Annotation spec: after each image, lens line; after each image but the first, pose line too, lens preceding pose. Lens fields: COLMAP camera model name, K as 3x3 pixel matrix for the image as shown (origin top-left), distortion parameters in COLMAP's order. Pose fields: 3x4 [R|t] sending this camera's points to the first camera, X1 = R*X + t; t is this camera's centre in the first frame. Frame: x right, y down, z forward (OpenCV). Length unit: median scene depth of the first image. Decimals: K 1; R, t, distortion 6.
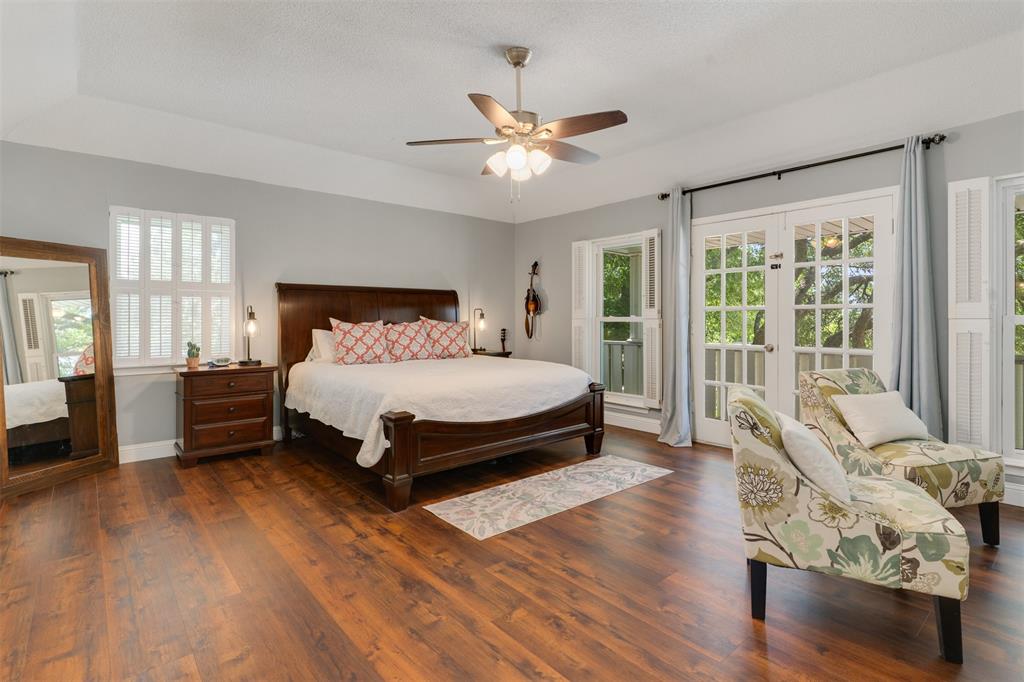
lens RADIAL K [[493.2, 0, 520.4], [0, 493.2, 321.0], [0, 0, 1]] dist [0.002255, -0.000781]
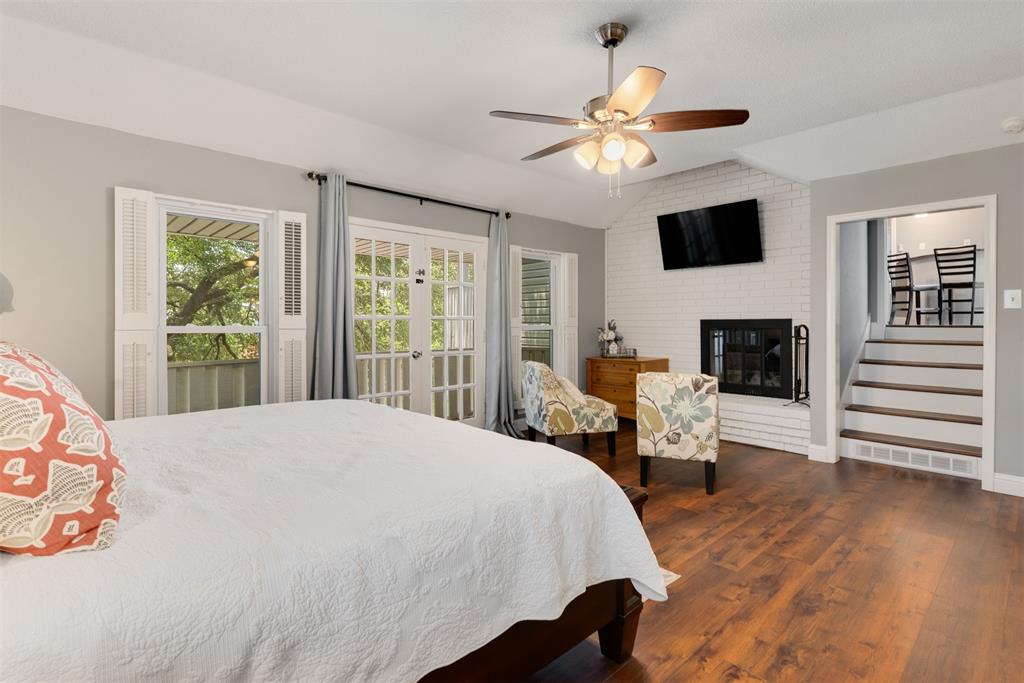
lens RADIAL K [[493.2, 0, 508.9], [0, 493.2, 323.9], [0, 0, 1]] dist [0.002255, -0.000781]
pose [[-0.025929, 0.008682, 0.999626, -1.114761], [0.005903, 0.999946, -0.008531, -0.006317], [-0.999646, 0.005680, -0.025979, 1.530424]]
